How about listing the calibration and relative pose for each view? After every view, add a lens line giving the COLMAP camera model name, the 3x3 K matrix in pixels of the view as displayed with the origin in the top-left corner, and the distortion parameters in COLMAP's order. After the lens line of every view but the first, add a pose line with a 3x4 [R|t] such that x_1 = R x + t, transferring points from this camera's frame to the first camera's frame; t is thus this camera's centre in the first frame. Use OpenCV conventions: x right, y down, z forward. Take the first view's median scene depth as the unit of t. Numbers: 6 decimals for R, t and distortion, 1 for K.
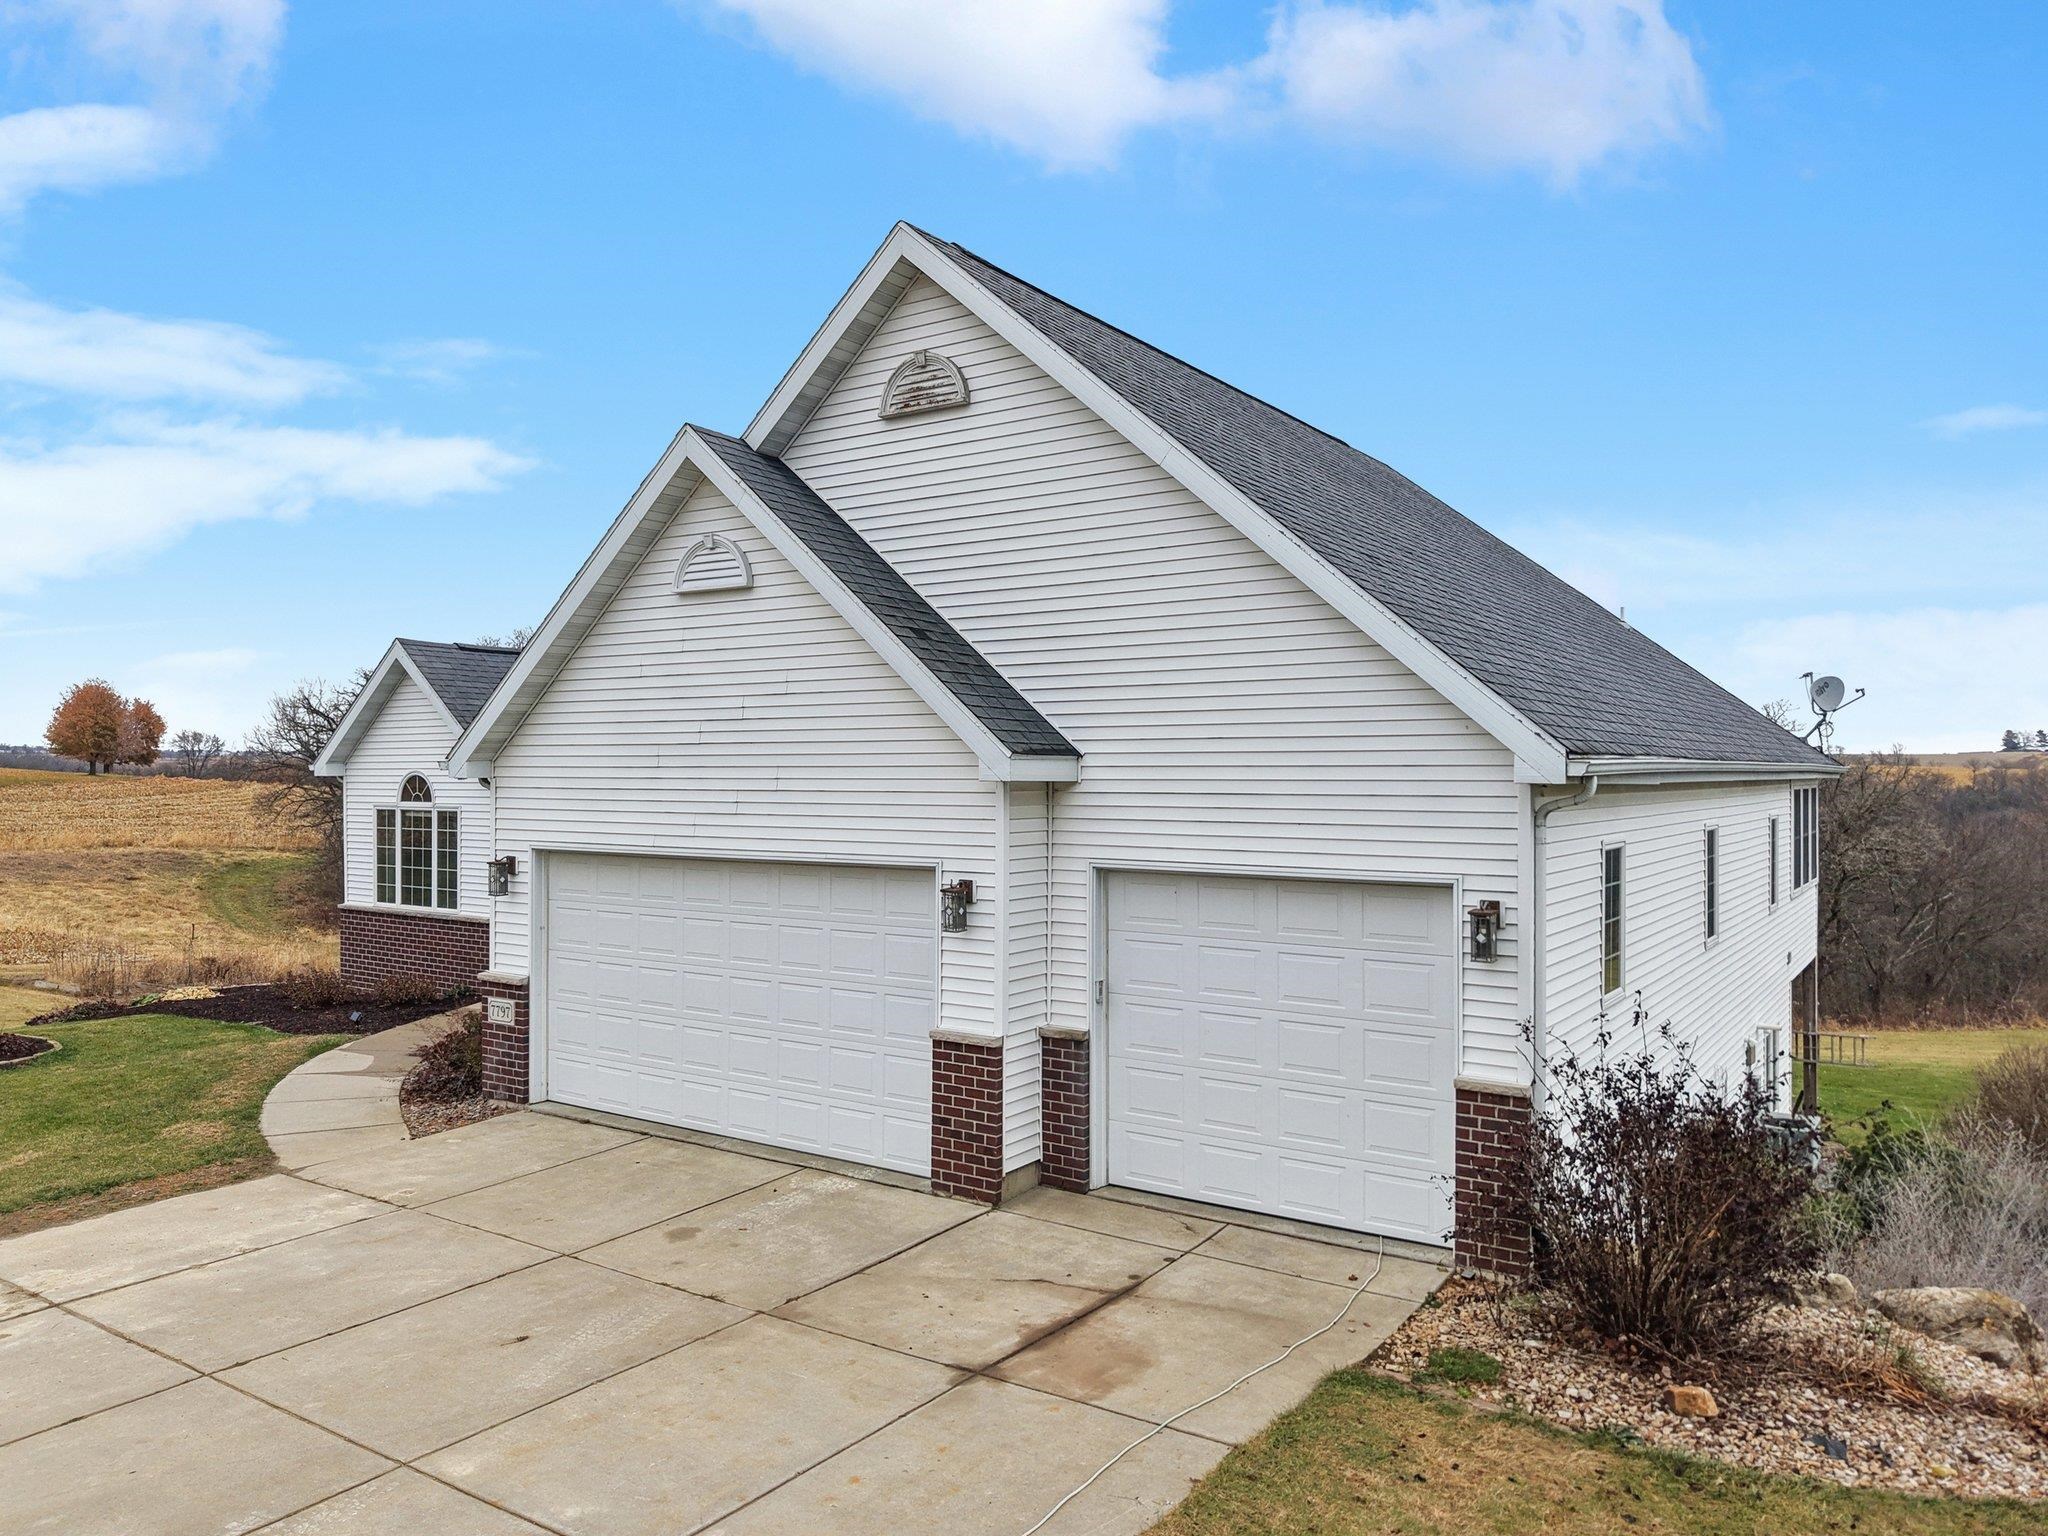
lens RADIAL K [[1379.3, 0, 1036.4], [0, 1379.3, 769.6], [0, 0, 1]] dist [0.014355, -0.019014]
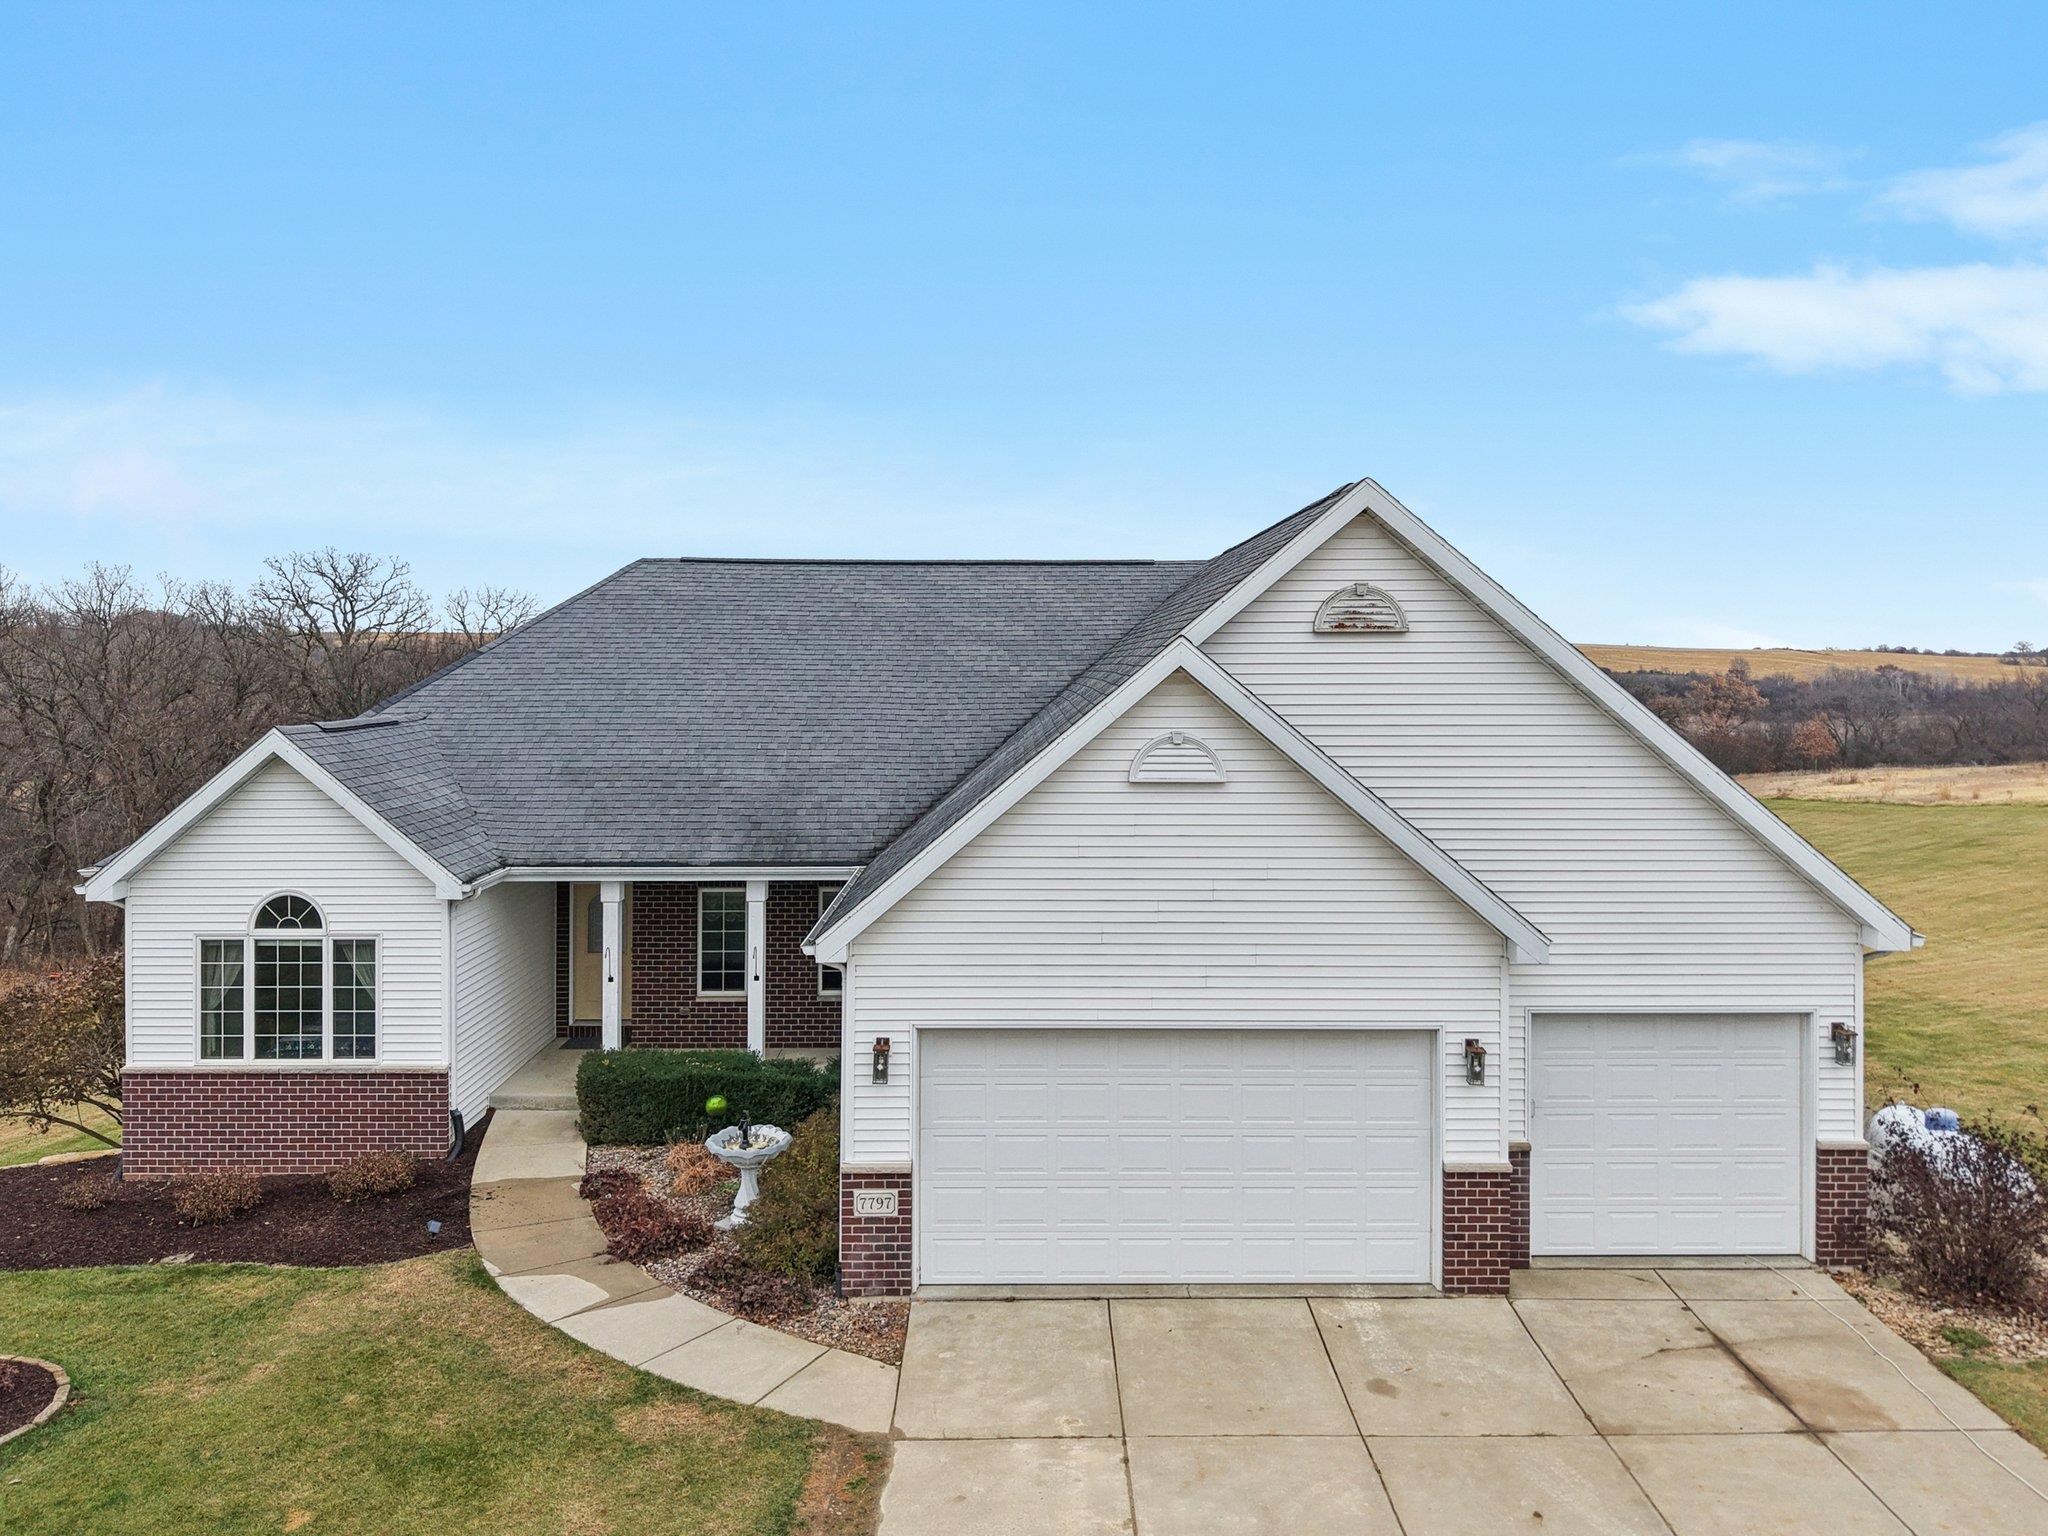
lens RADIAL K [[1432.3, 0, 997.5], [0, 1432.3, 672.6], [0, 0, 1]] dist [-0.004967, 0.005580]
pose [[0.833676, -0.002370, 0.552249, -1.014174], [0.000501, 0.999994, 0.003536, -0.228994], [-0.552254, -0.002672, 0.833672, 0.154673]]
